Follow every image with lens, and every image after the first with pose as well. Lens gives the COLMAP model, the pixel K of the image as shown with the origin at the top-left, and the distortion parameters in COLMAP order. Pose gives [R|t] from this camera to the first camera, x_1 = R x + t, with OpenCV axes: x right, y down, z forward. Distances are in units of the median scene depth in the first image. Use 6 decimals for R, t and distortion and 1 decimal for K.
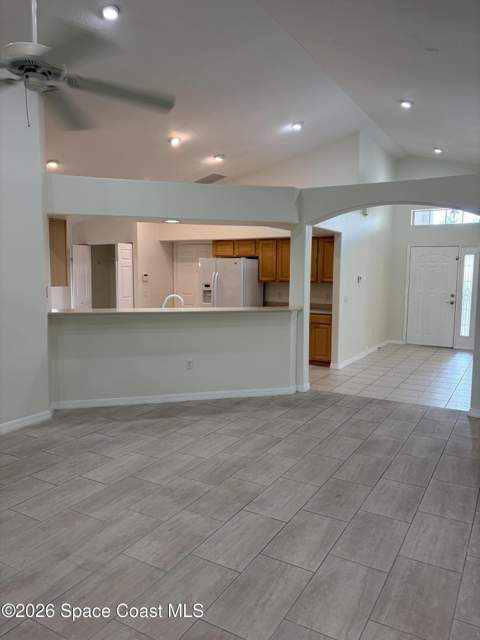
lens RADIAL K [[493.2, 0, 241.3], [0, 493.2, 320.6], [0, 0, 1]] dist [0.037315, -0.054587]
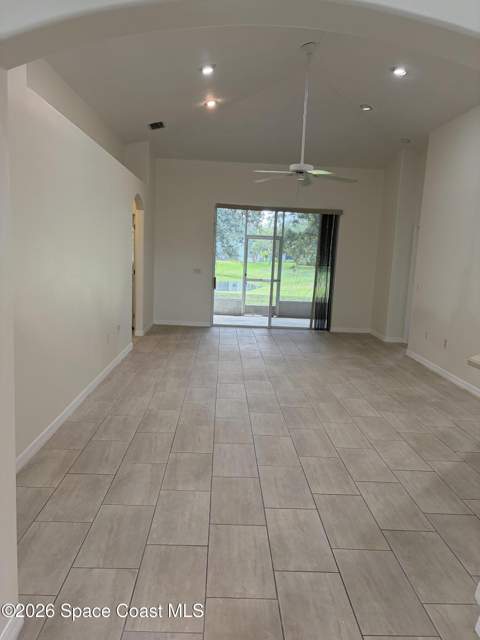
lens RADIAL K [[493.2, 0, 239.0], [0, 493.2, 320.4], [0, 0, 1]] dist [0.037315, -0.054587]
pose [[-0.854571, 0.030364, -0.518447, 0.620612], [-0.103014, 0.968542, 0.226526, -0.169044], [0.509016, 0.246990, -0.824560, 1.643692]]
